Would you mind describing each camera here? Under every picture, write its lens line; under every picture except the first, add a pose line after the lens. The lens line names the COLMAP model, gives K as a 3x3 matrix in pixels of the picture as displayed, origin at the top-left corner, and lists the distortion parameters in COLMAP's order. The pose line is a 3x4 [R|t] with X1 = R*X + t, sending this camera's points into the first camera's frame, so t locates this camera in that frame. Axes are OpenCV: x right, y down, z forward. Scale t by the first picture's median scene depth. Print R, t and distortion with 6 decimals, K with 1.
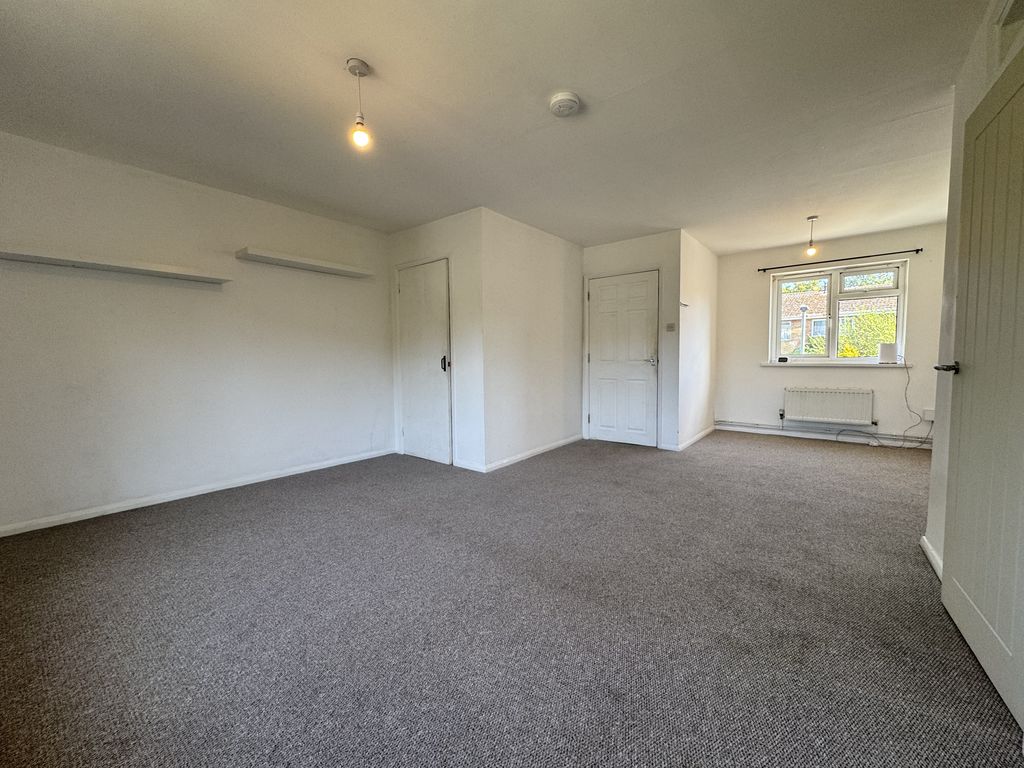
lens RADIAL K [[405.4, 0, 516.2], [0, 405.4, 384.3], [0, 0, 1]] dist [-0.000447, 0.000026]
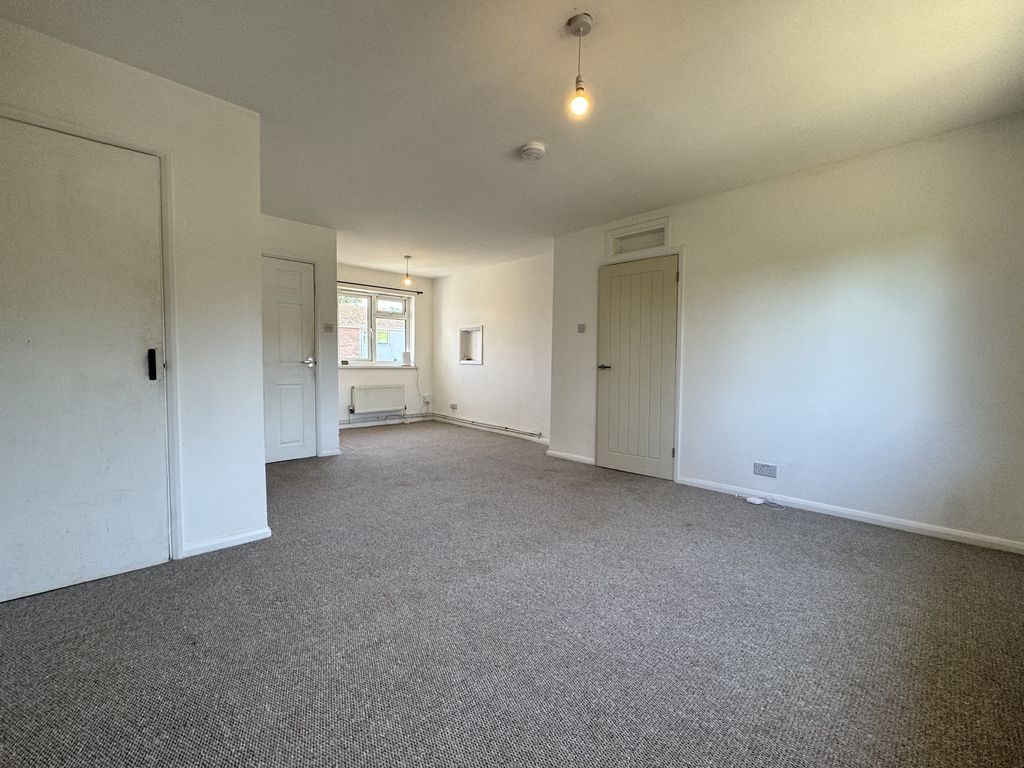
lens RADIAL K [[415.9, 0, 518.4], [0, 415.9, 383.5], [0, 0, 1]] dist [-0.000995, -0.000091]
pose [[0.142407, -0.040876, 0.988964, -0.505639], [0.051983, 0.998077, 0.033768, -0.017771], [-0.988442, 0.046600, 0.144258, 0.394343]]
